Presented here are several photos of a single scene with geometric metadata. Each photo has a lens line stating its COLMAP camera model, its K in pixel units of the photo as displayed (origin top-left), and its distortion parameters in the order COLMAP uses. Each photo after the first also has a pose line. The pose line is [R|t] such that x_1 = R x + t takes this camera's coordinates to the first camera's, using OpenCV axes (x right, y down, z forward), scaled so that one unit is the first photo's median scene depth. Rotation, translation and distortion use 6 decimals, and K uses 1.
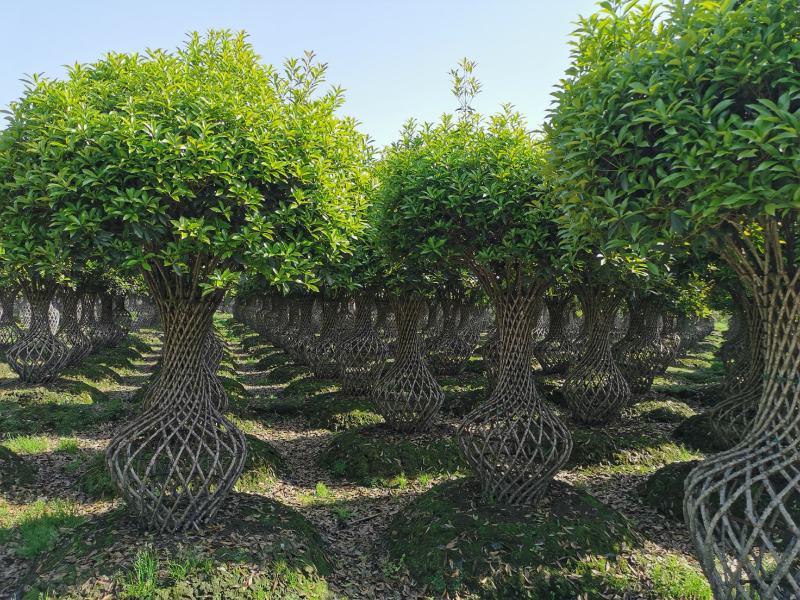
lens RADIAL K [[622.9, 0, 400.0], [0, 622.9, 300.0], [0, 0, 1]] dist [0.065240, -0.059511]
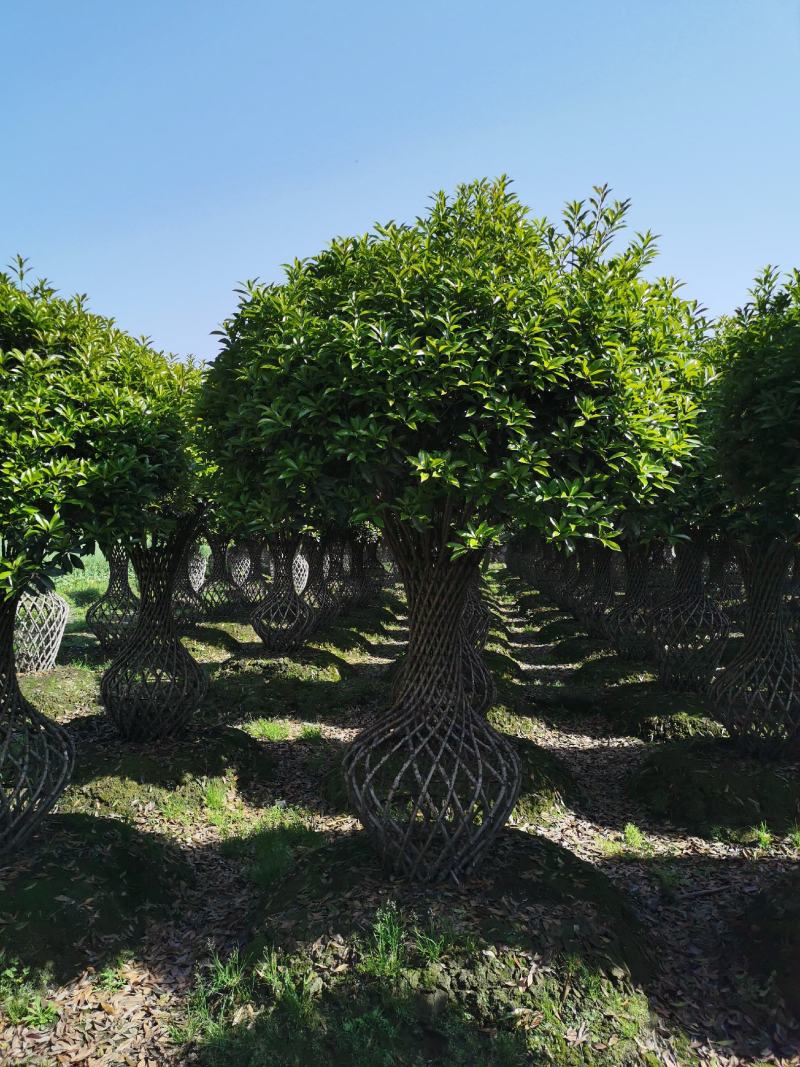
lens RADIAL K [[830.8, 0, 406.0], [0, 830.8, 541.3], [0, 0, 1]] dist [0.065240, -0.059511]
pose [[0.928063, -0.020680, -0.371849, -0.012912], [0.020027, 0.999784, -0.005619, -0.021019], [0.371884, -0.002232, 0.928276, 0.099326]]
